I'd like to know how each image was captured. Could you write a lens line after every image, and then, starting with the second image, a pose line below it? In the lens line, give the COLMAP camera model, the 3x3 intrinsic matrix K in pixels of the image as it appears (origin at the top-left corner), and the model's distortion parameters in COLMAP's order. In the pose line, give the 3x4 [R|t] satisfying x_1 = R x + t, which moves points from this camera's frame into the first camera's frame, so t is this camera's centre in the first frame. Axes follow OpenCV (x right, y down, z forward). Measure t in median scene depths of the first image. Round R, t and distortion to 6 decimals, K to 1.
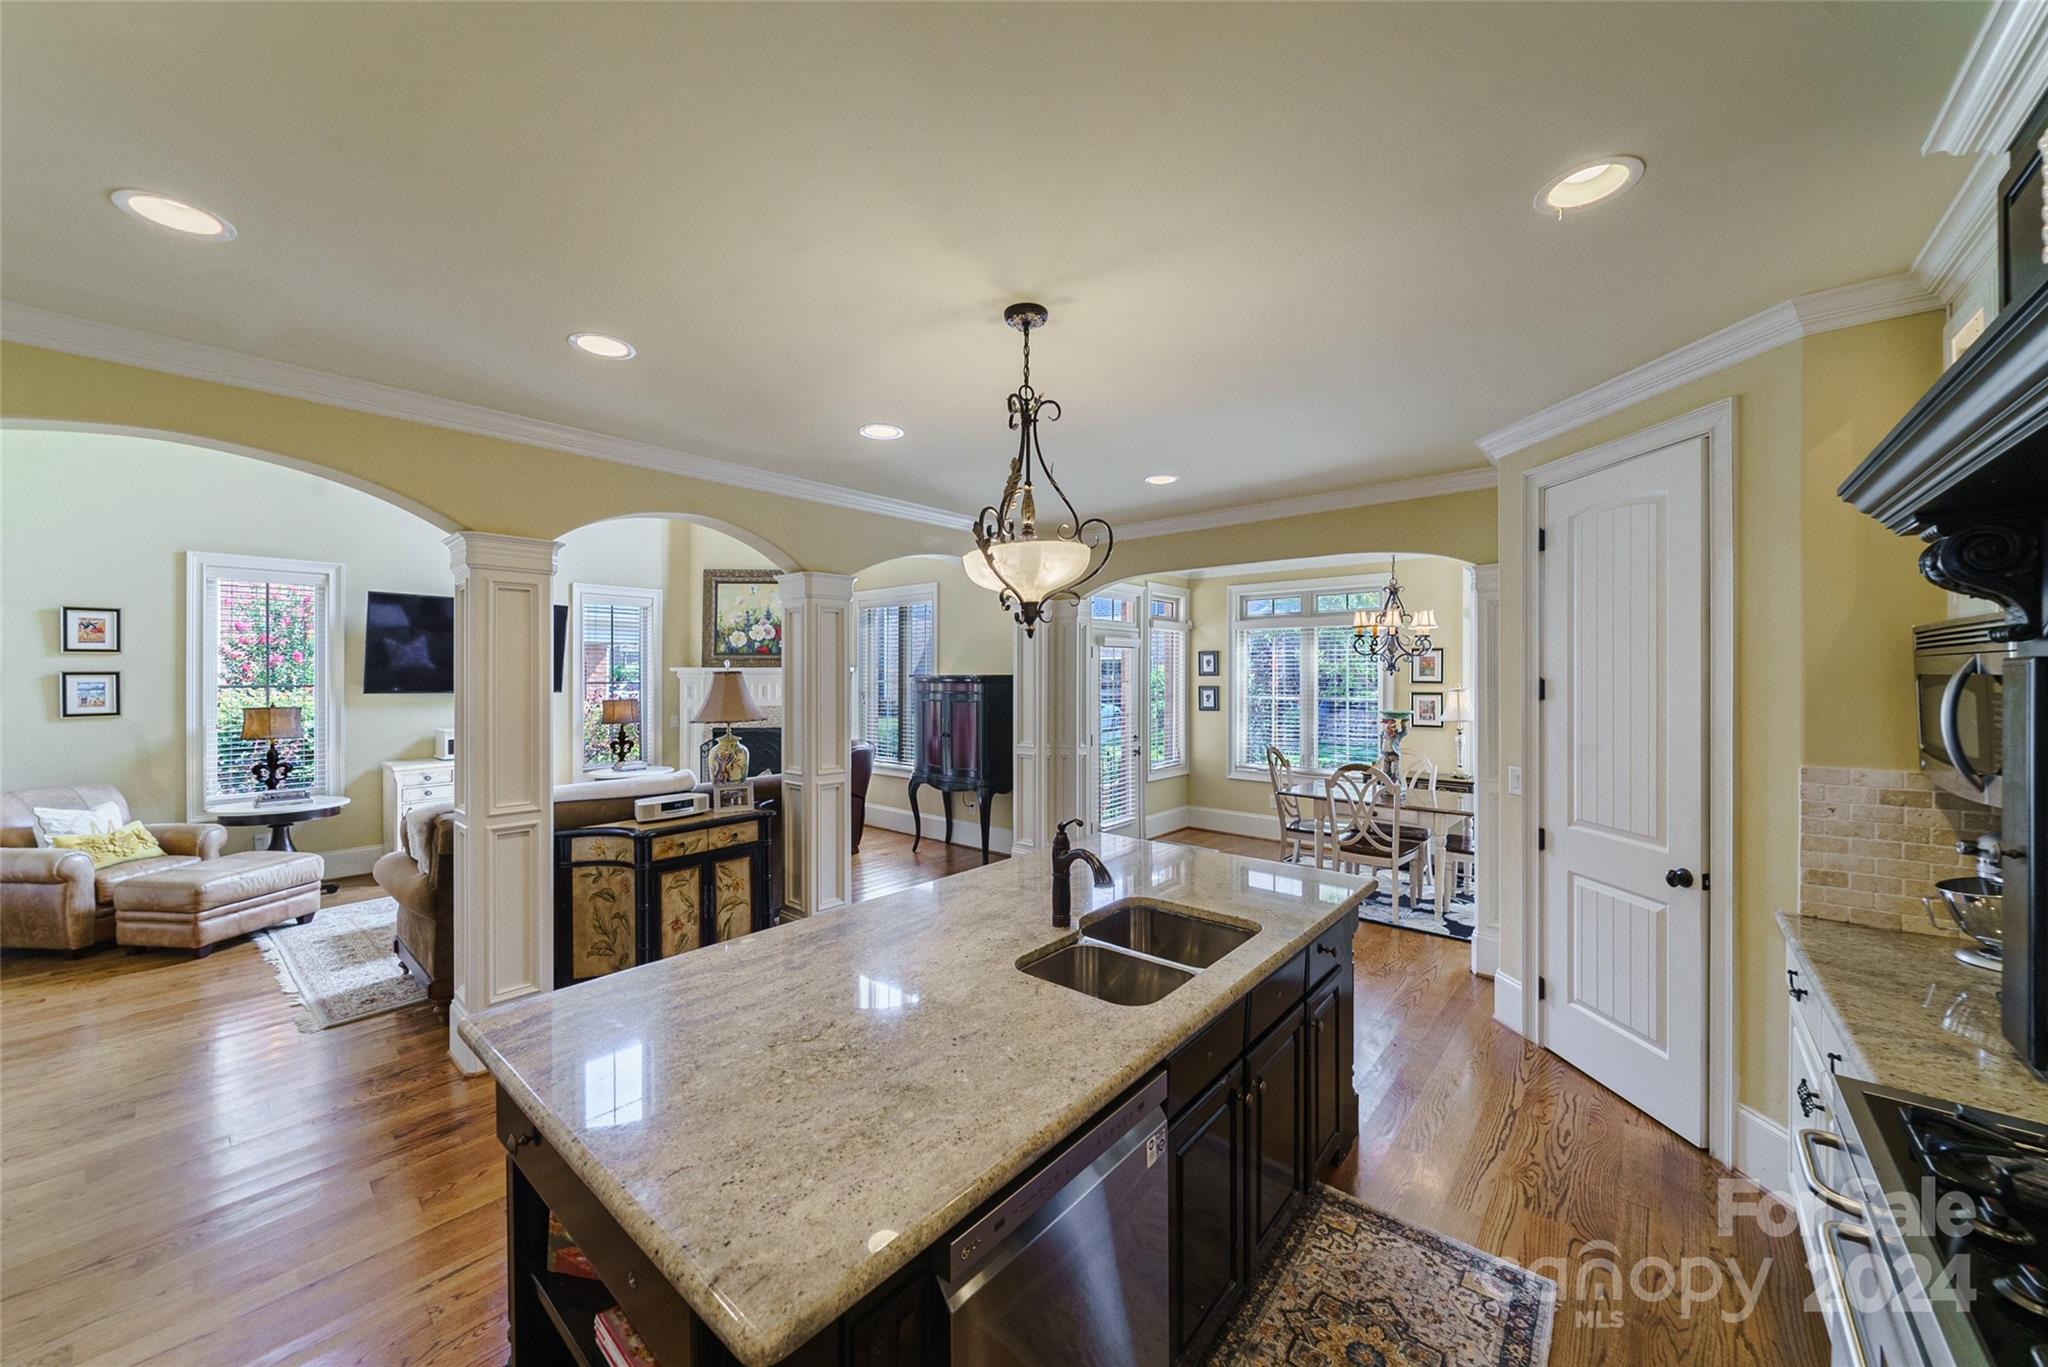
lens RADIAL K [[738.2, 0, 1016.6], [0, 738.2, 670.1], [0, 0, 1]] dist [-0.005152, -0.000552]
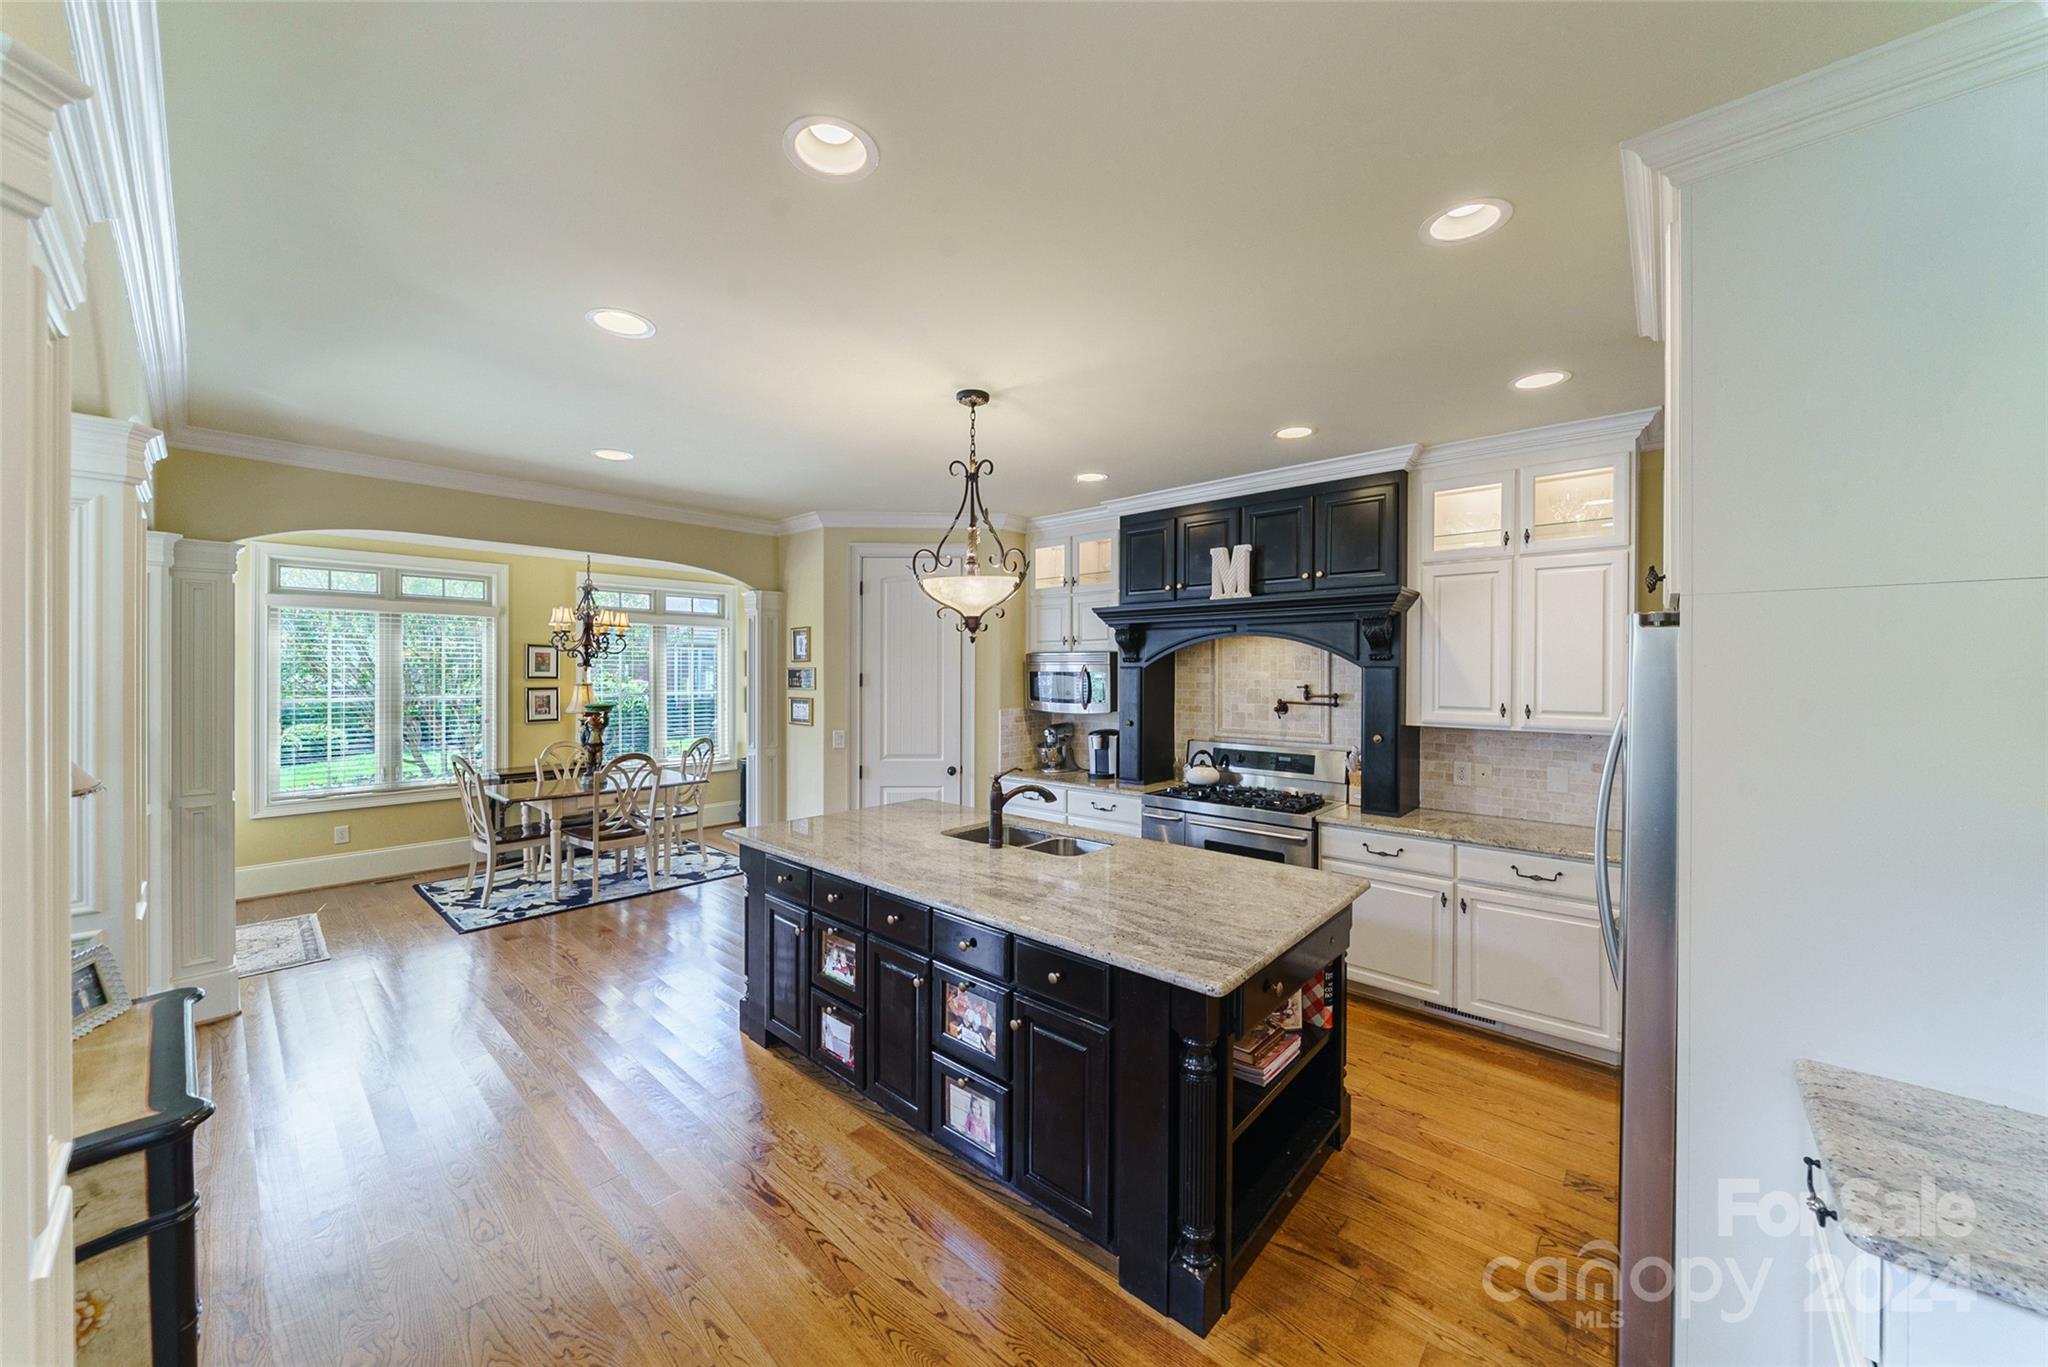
lens RADIAL K [[729.7, 0, 1027.1], [0, 729.7, 682.5], [0, 0, 1]] dist [-0.002777, -0.000029]
pose [[0.018421, -0.016171, 0.999700, -0.548787], [-0.008482, 0.999831, 0.016329, 0.001634], [-0.999794, -0.008780, 0.018280, 0.377271]]
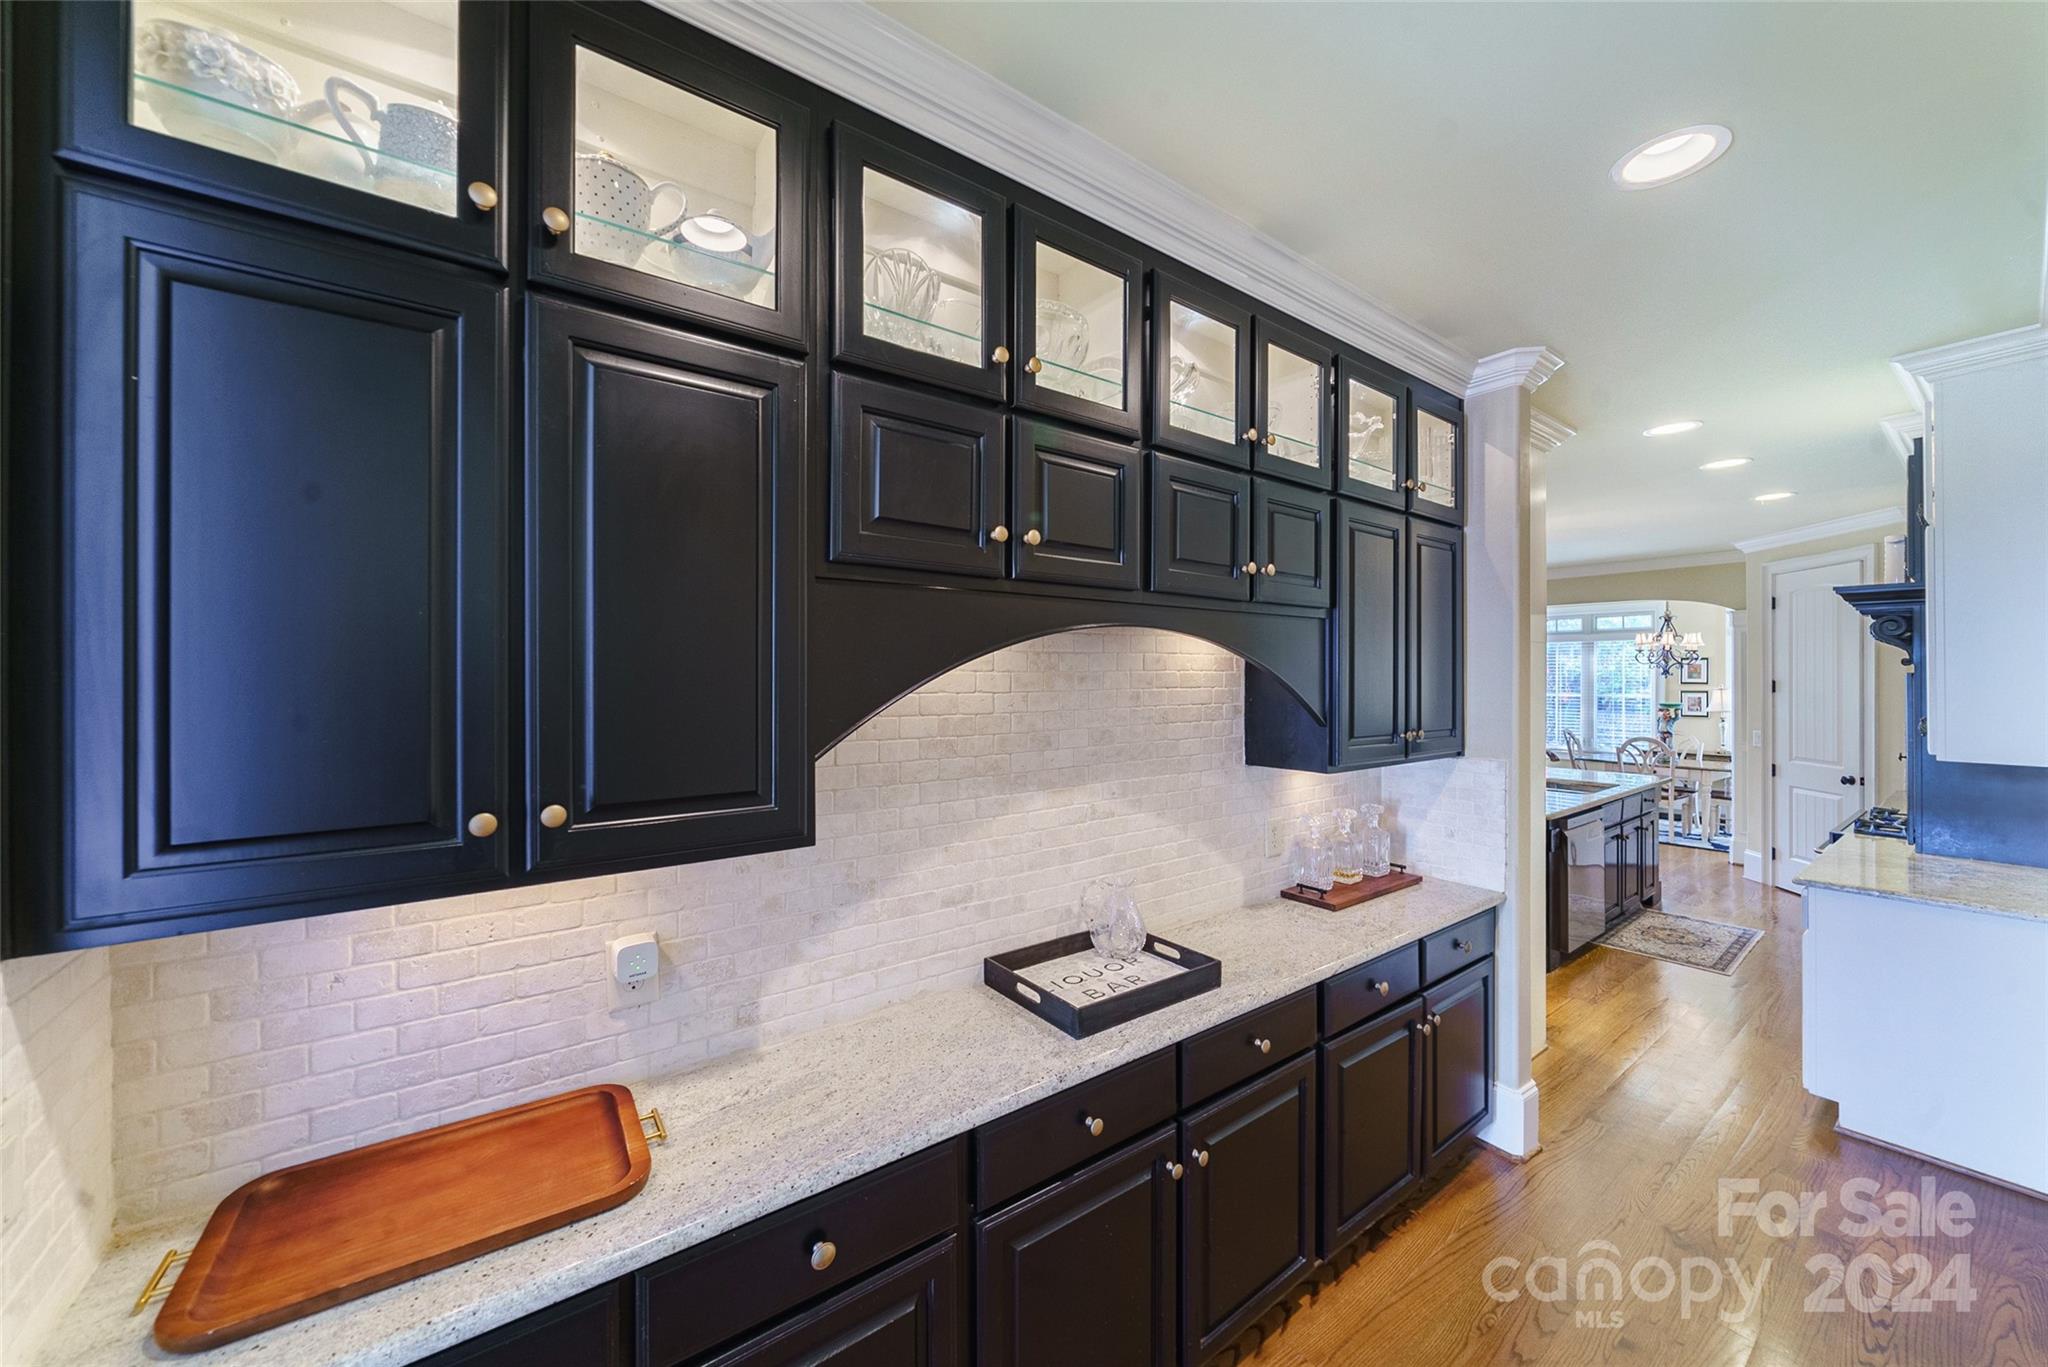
lens RADIAL K [[738.2, 0, 1031.9], [0, 738.2, 675.6], [0, 0, 1]] dist [-0.005152, -0.000552]
pose [[0.976248, -0.002714, -0.216639, -0.409886], [0.003707, 0.999984, 0.004180, -0.008663], [0.216624, -0.004884, 0.976243, -0.703111]]
